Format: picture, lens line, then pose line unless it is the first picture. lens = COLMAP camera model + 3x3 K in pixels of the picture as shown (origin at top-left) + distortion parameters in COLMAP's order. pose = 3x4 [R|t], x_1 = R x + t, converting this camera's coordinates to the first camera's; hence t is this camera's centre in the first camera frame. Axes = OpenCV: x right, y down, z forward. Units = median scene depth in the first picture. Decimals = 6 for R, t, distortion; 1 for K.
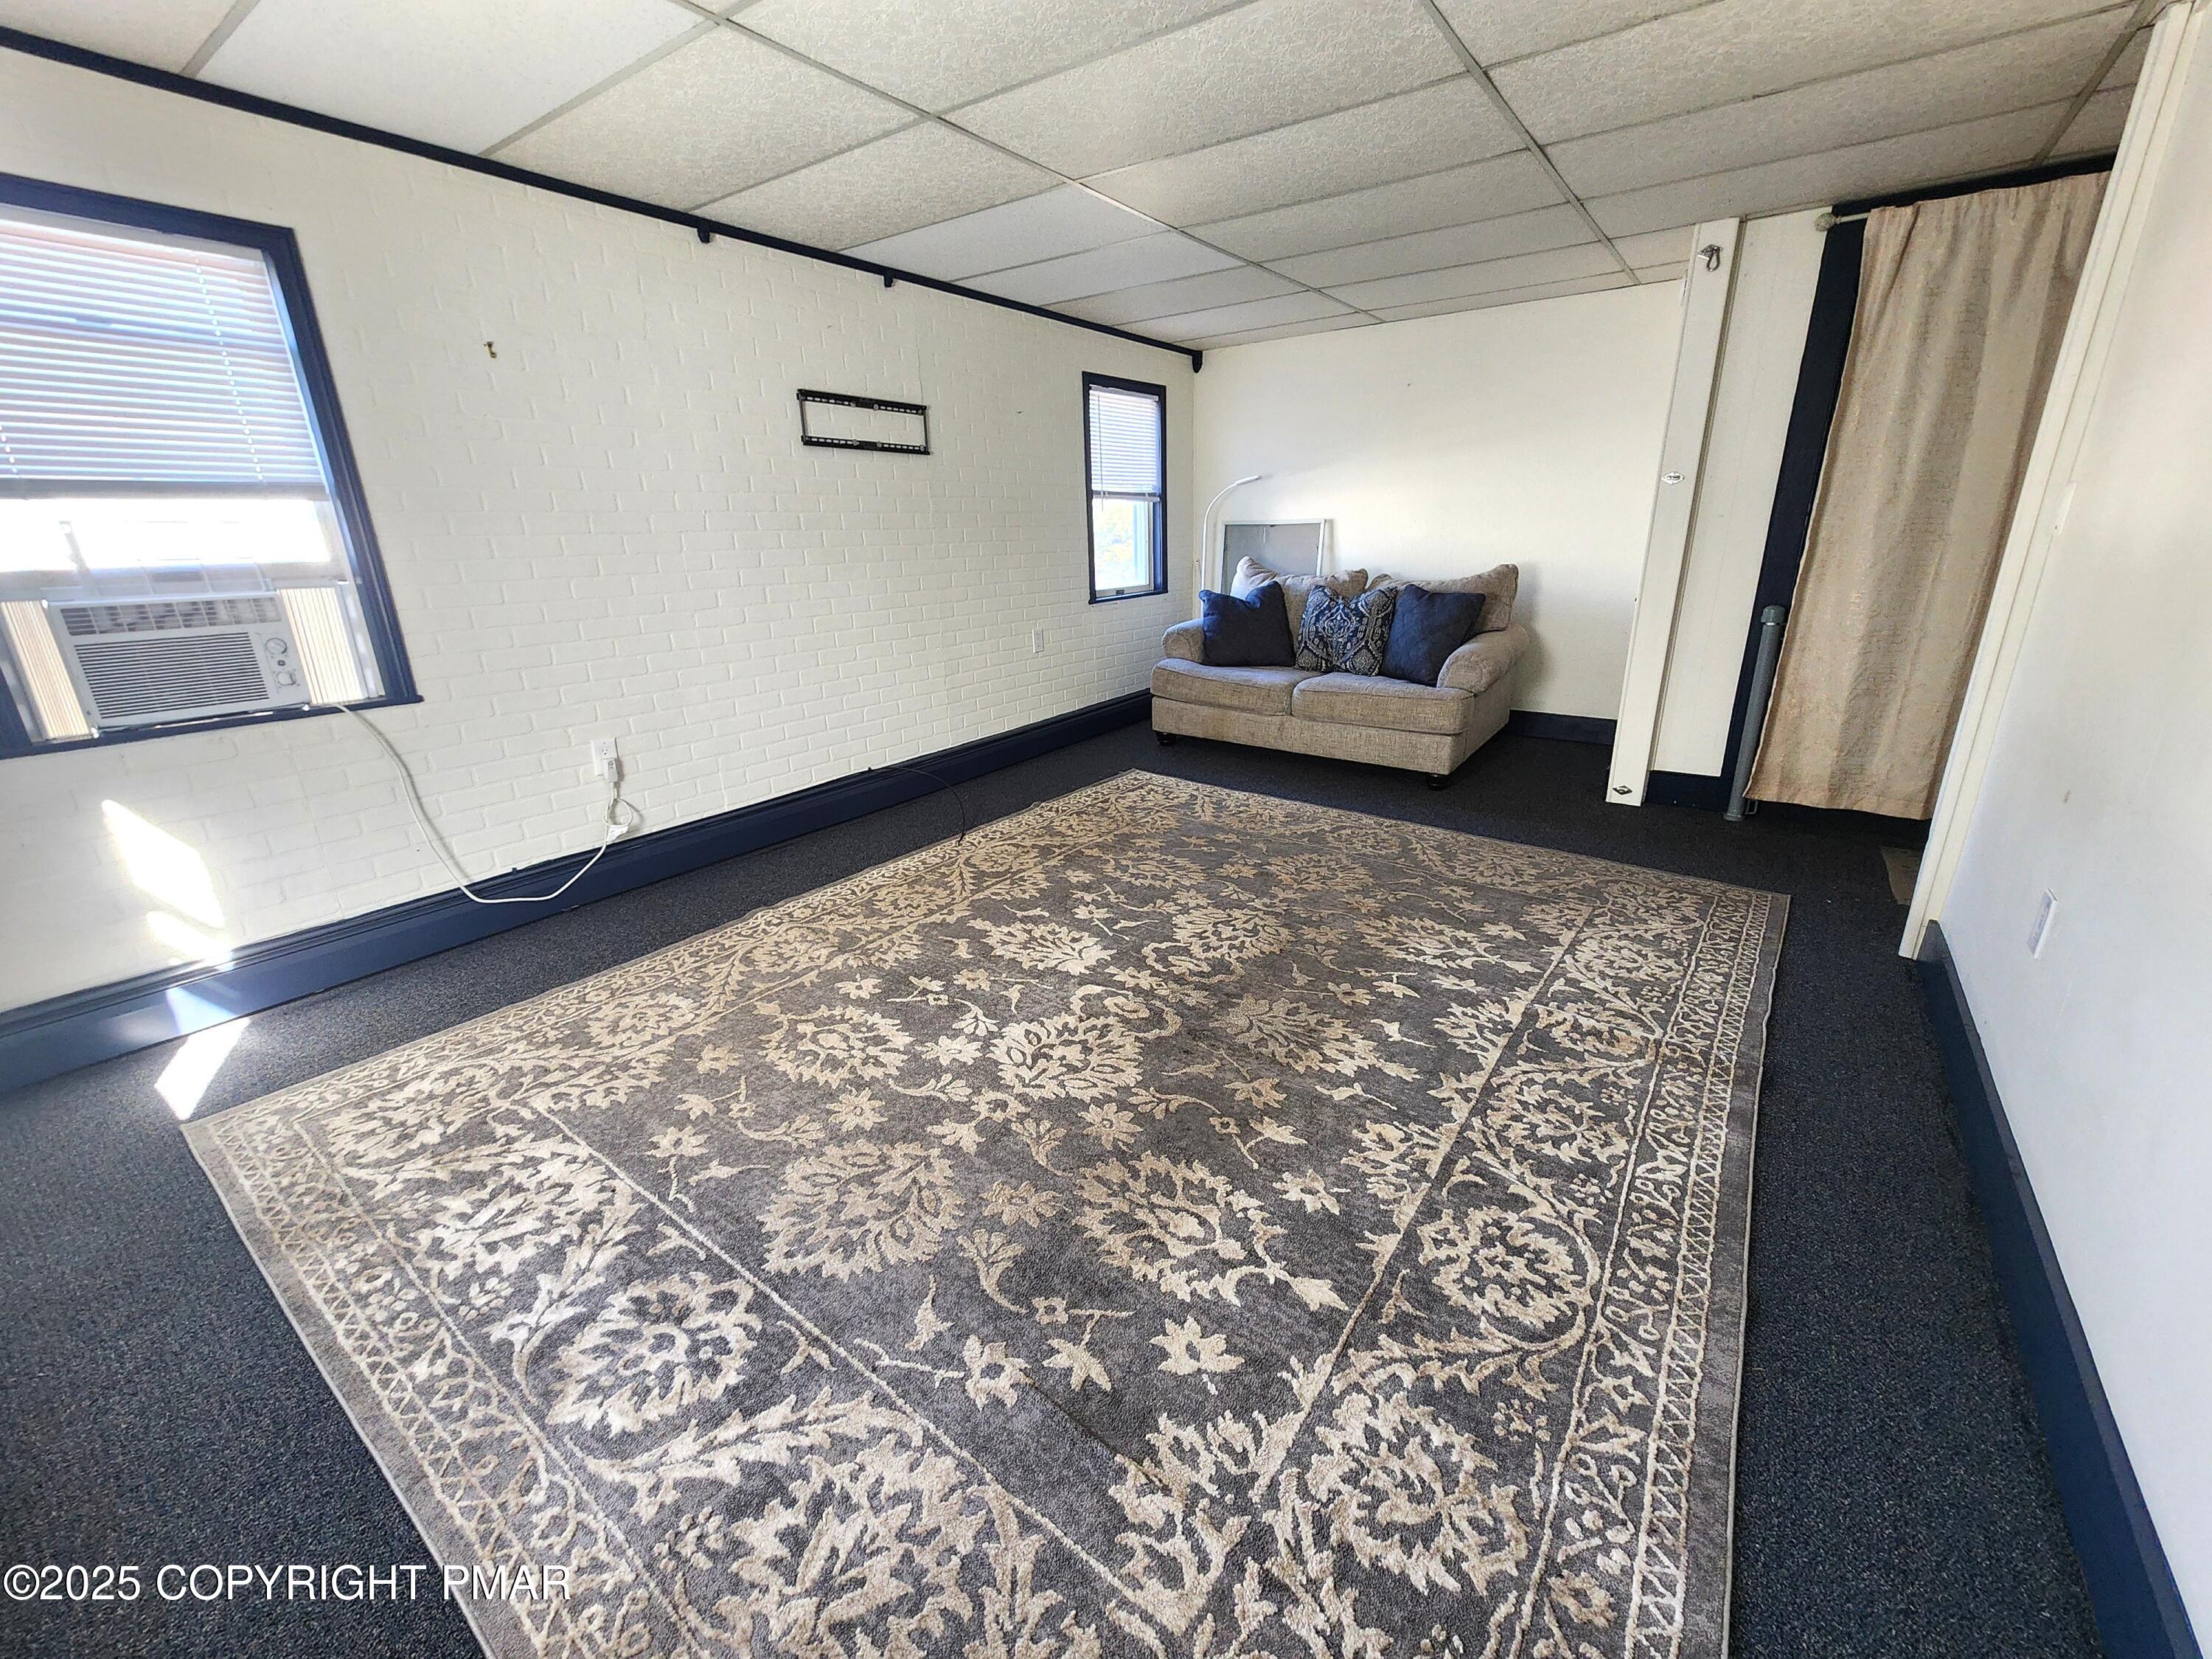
lens RADIAL K [[898.3, 0, 1109.9], [0, 898.3, 830.2], [0, 0, 1]] dist [0.000923, -0.000079]
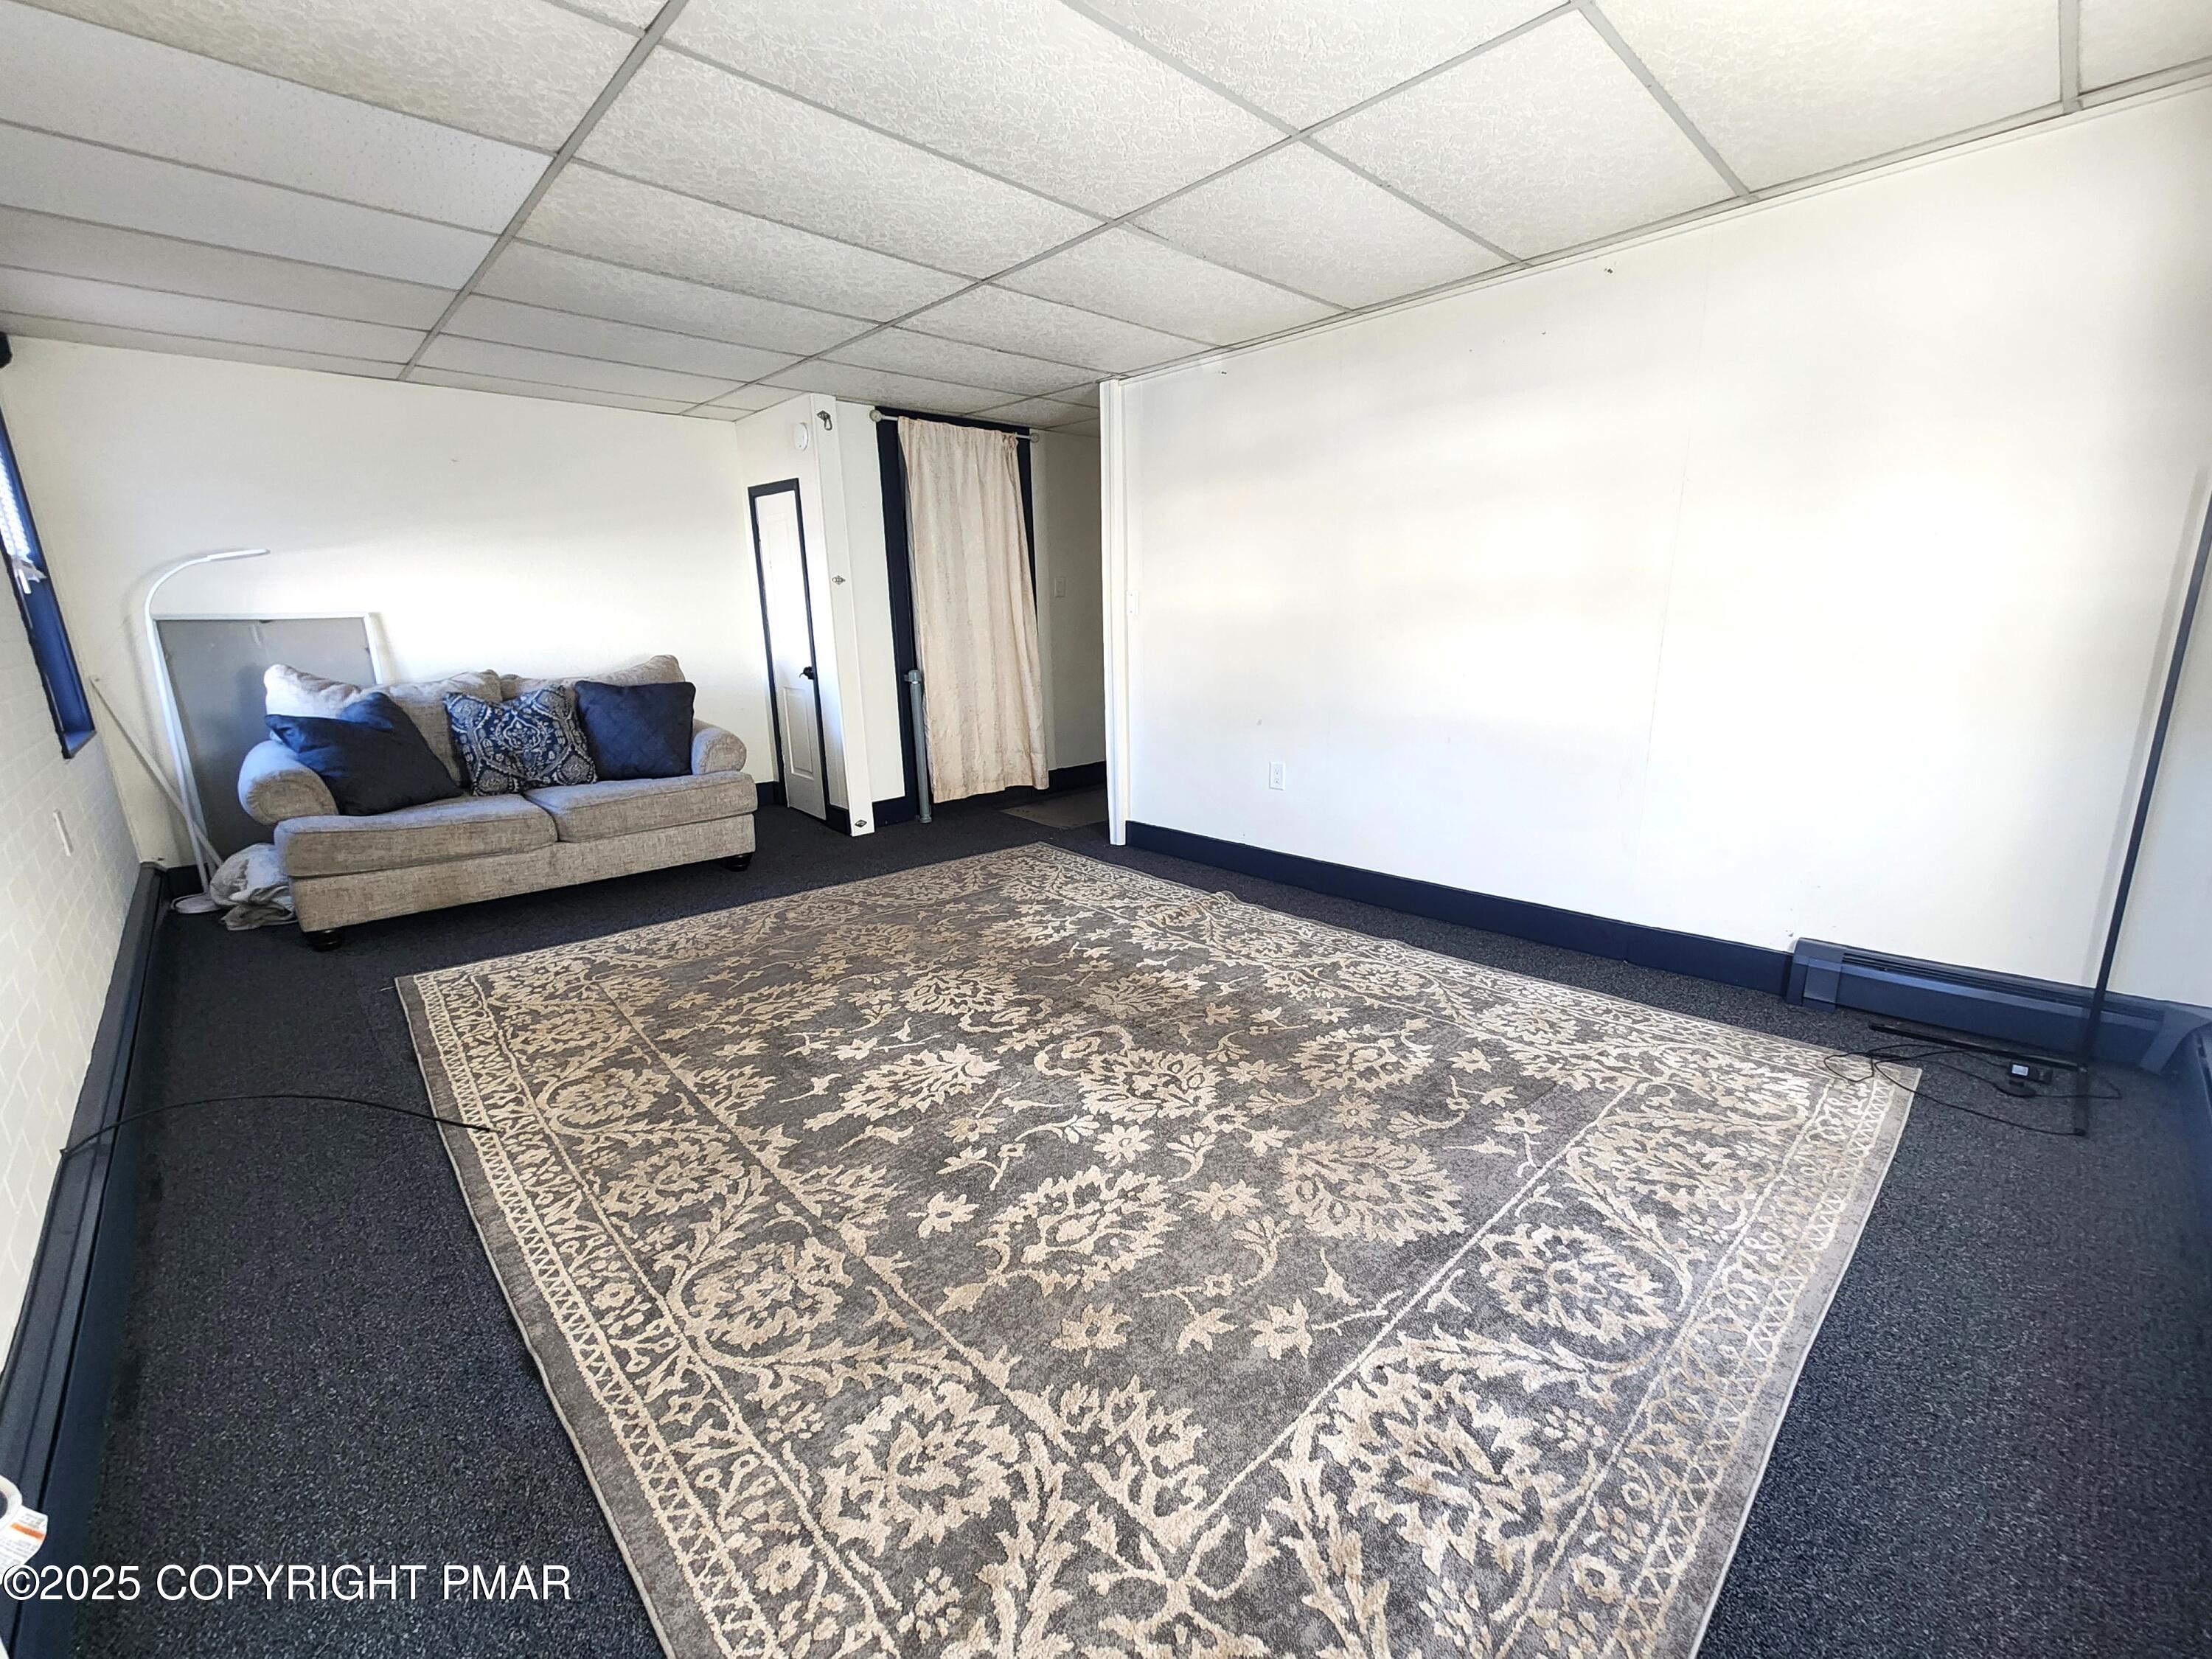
lens RADIAL K [[898.3, 0, 1109.0], [0, 898.3, 825.7], [0, 0, 1]] dist [0.000923, -0.000079]
pose [[0.180920, -0.215811, 0.959528, -0.890096], [0.329965, 0.932399, 0.147494, -0.179448], [-0.926494, 0.289926, 0.239899, 0.623404]]
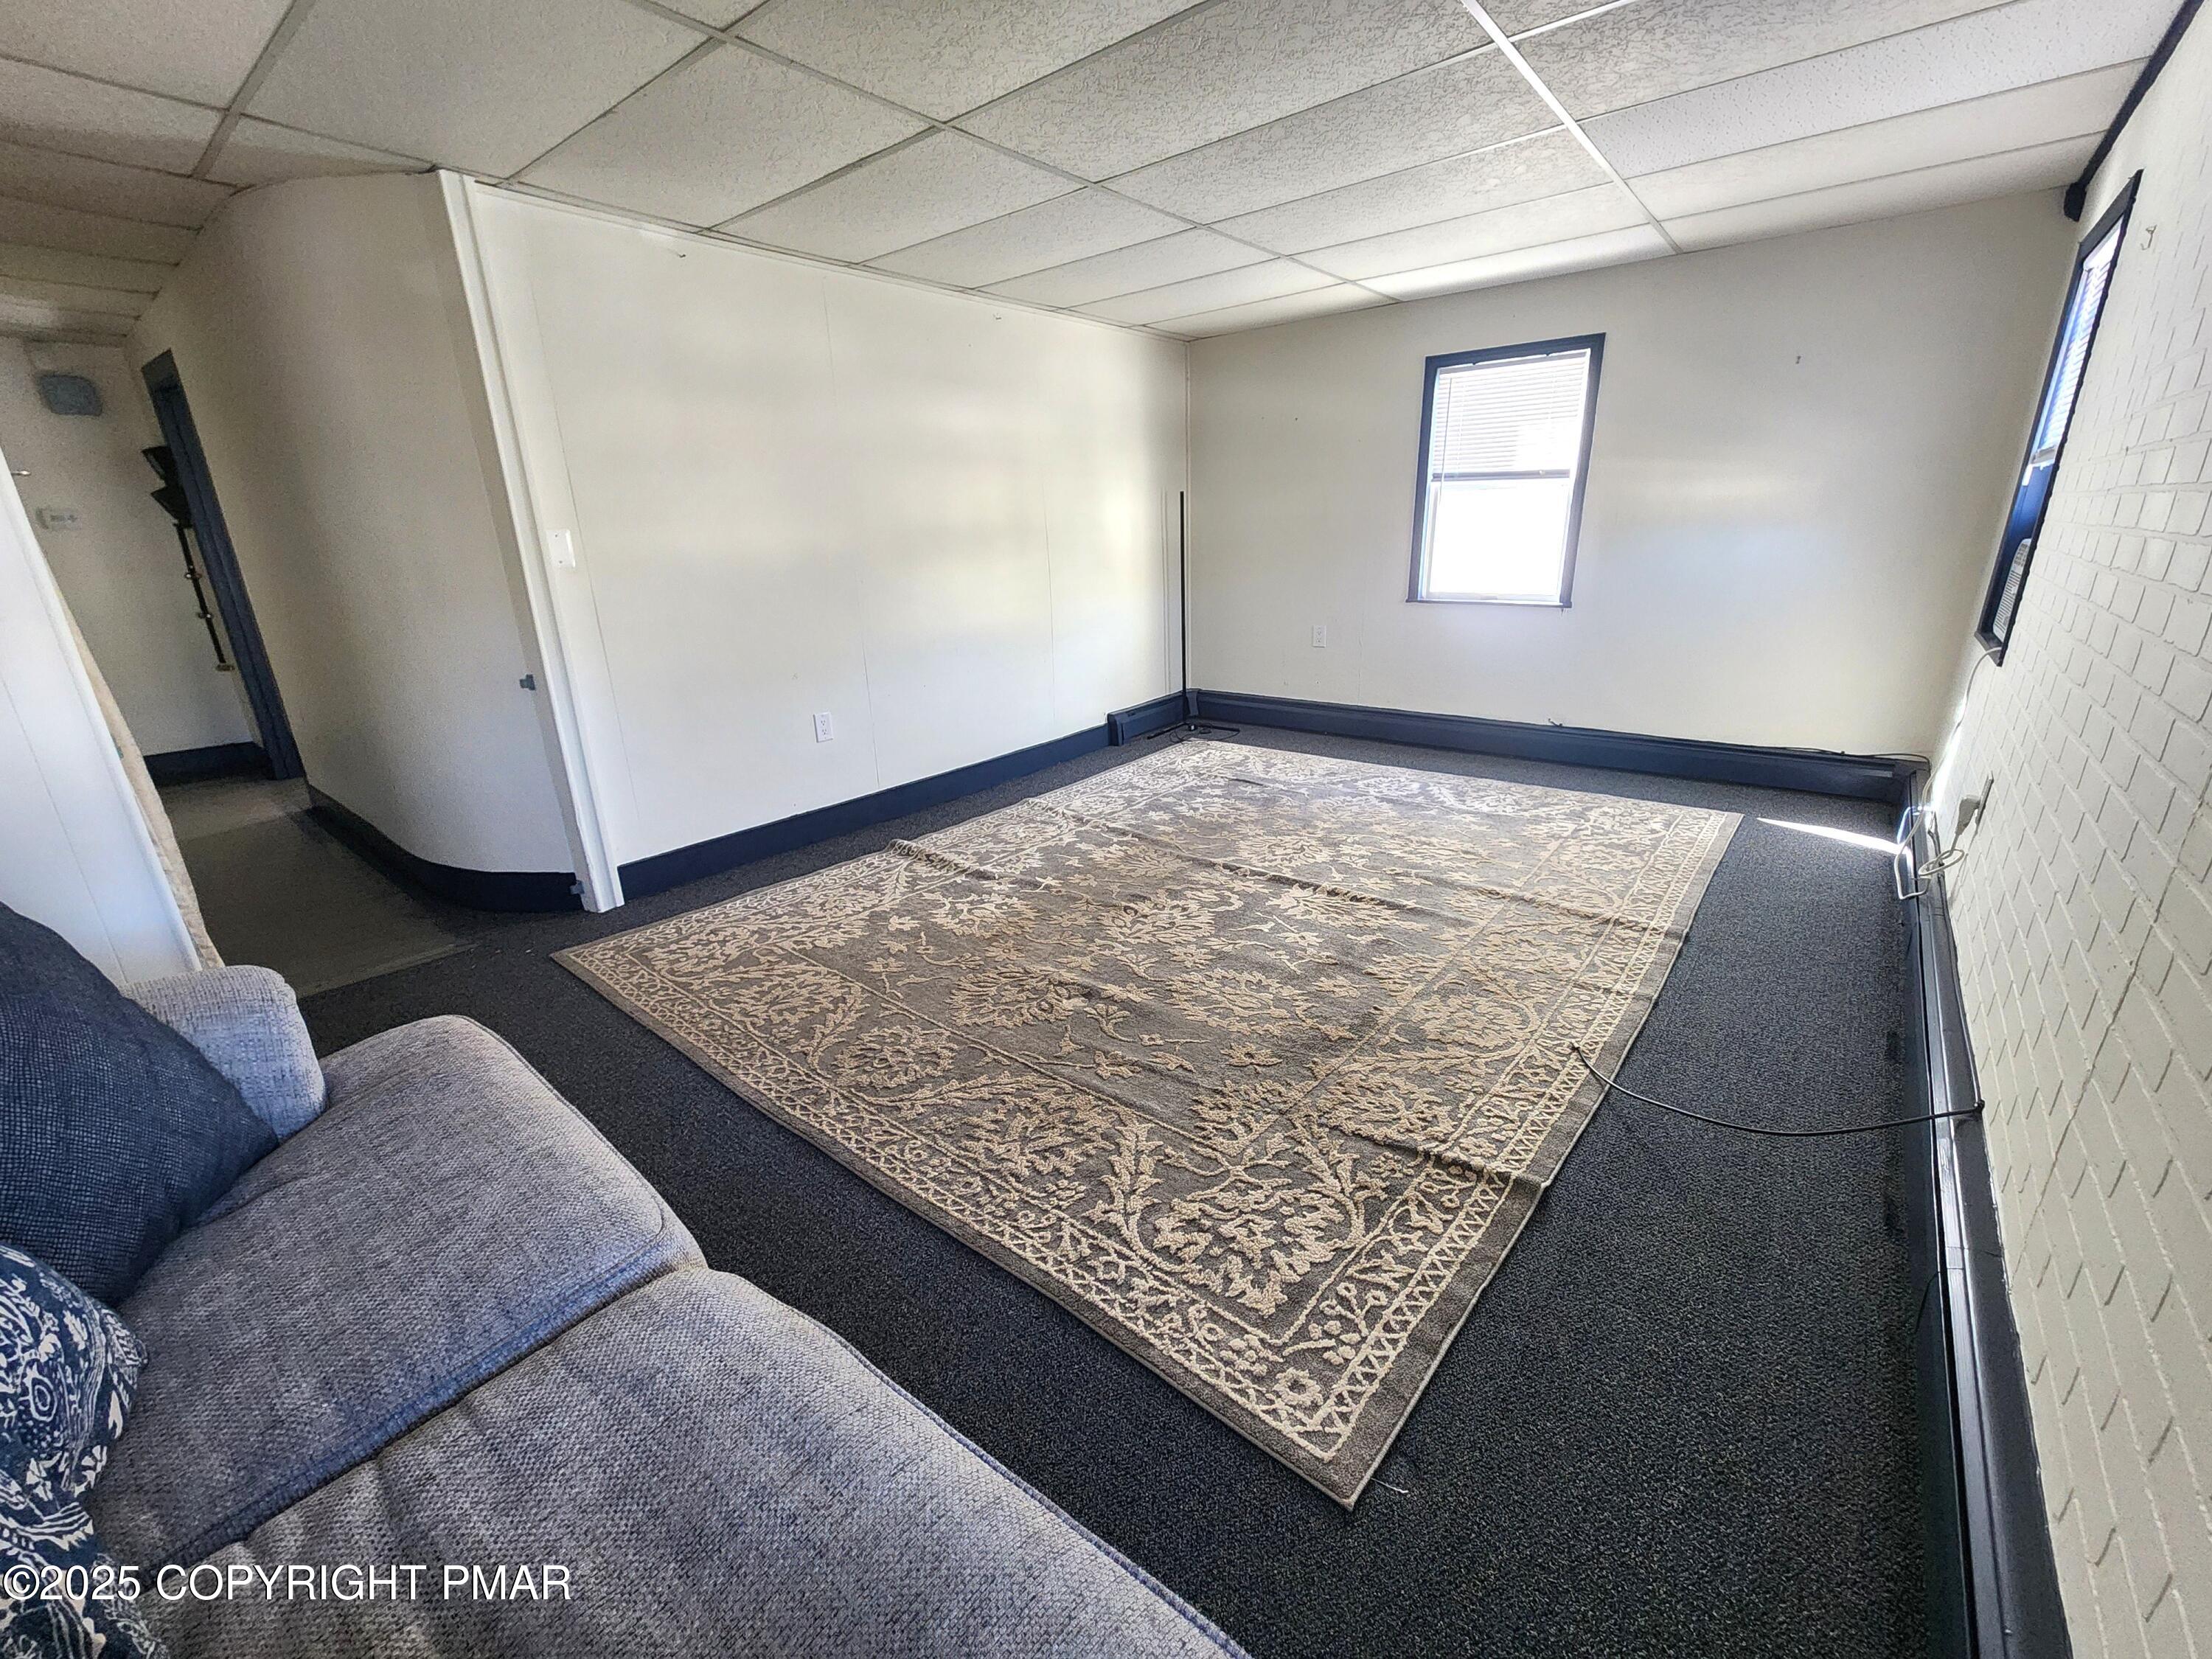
lens RADIAL K [[898.3, 0, 1096.5], [0, 898.3, 822.6], [0, 0, 1]] dist [0.000923, -0.000079]
pose [[-0.996003, 0.023632, 0.086139, 0.129832], [0.070379, 0.801456, 0.593898, -0.685826], [-0.055002, 0.597587, -0.799915, 2.024384]]
